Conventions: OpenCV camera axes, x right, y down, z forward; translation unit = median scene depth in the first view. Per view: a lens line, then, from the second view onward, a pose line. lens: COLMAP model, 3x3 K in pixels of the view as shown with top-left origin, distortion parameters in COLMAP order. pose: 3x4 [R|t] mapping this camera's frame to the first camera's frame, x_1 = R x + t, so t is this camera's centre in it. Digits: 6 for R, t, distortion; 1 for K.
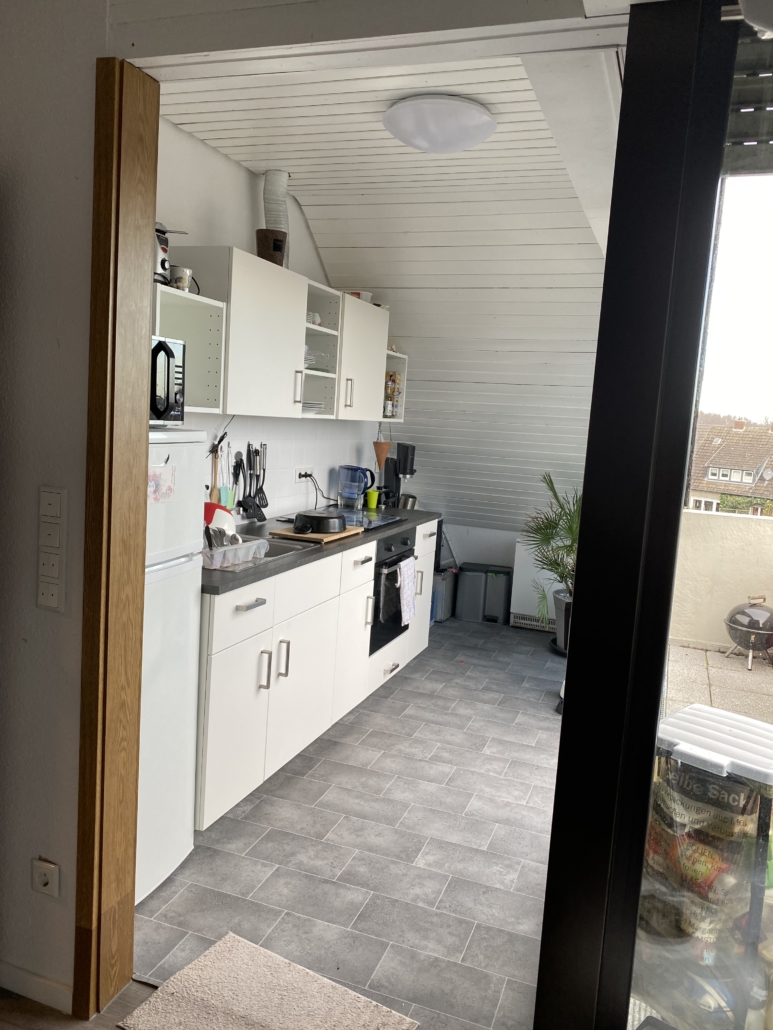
lens RADIAL K [[785.7, 0, 386.5], [0, 785.7, 515.0], [0, 0, 1]] dist [0.086818, -0.112660]
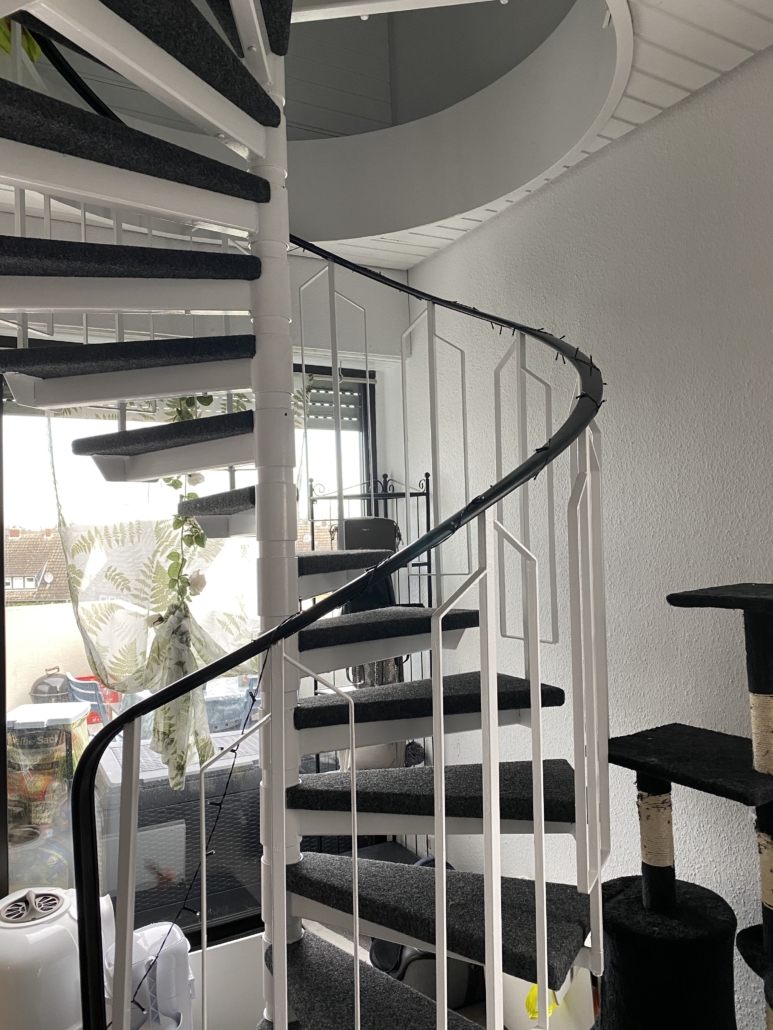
lens RADIAL K [[785.7, 0, 386.5], [0, 785.7, 515.0], [0, 0, 1]] dist [0.086818, -0.112660]
pose [[0.655580, -0.057652, 0.752922, -0.385720], [0.157461, 0.985600, -0.061636, 0.066609], [-0.738526, 0.158963, 0.655217, -0.801599]]
